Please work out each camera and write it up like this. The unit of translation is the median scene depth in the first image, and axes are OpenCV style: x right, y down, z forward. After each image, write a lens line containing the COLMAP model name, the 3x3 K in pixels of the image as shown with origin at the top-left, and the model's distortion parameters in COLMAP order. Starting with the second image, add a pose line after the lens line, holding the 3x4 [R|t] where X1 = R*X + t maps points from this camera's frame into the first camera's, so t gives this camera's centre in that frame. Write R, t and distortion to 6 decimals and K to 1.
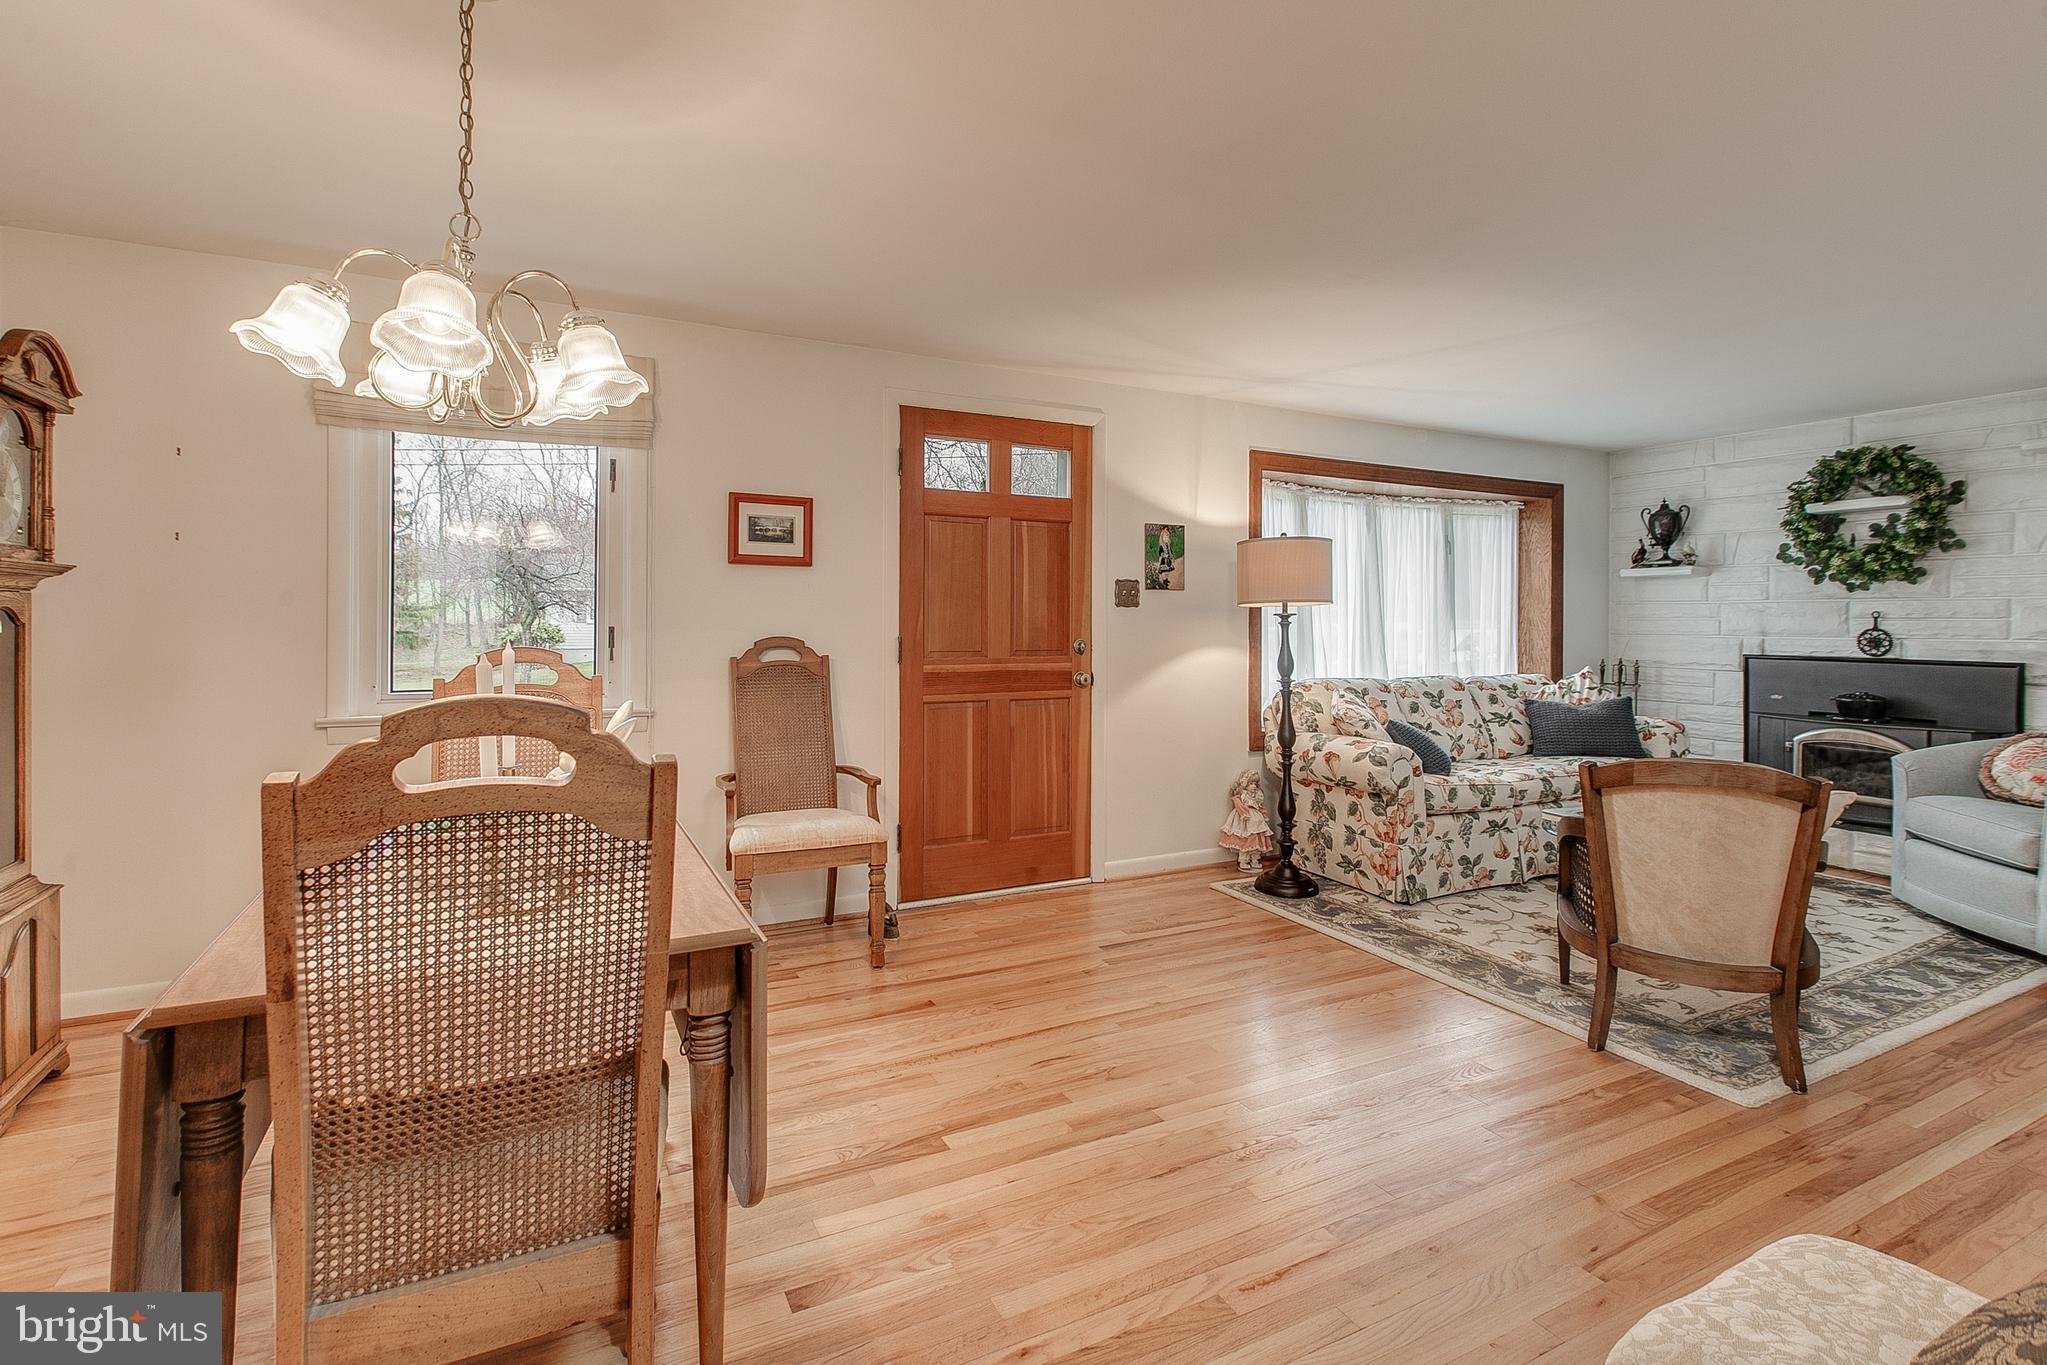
lens RADIAL K [[958.7, 0, 1018.5], [0, 958.7, 626.8], [0, 0, 1]] dist [0.000832, -0.000854]
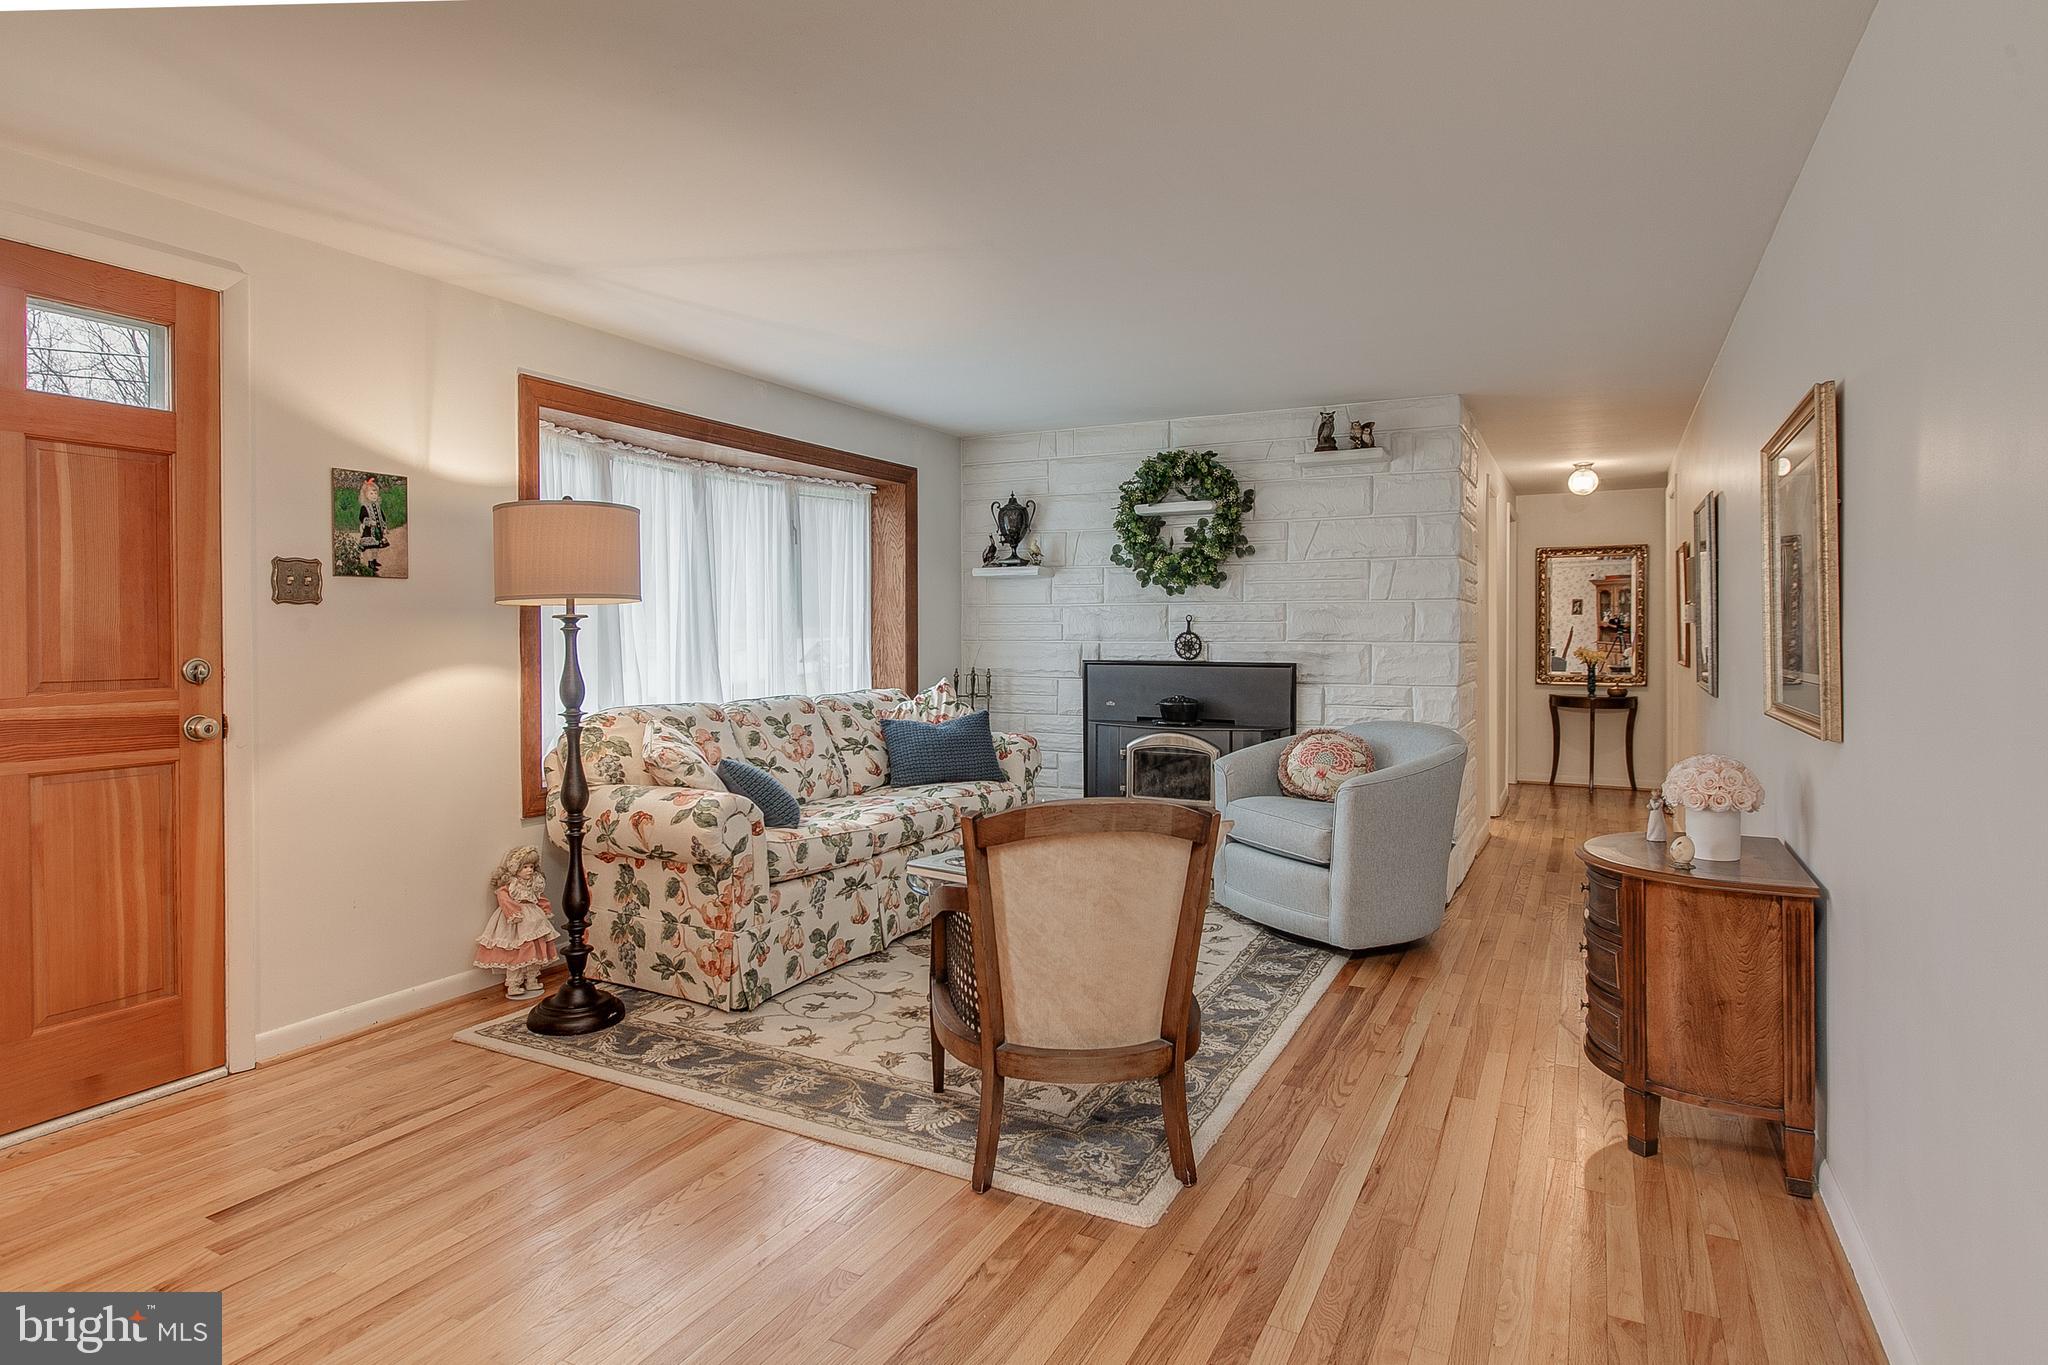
lens RADIAL K [[1106.2, 0, 1019.1], [0, 1106.2, 640.7], [0, 0, 1]] dist [0.017696, 0.000877]
pose [[0.812947, -0.010875, 0.582236, 0.074662], [0.008345, 0.999941, 0.007024, 0.001404], [-0.582278, -0.000851, 0.812989, 0.166952]]
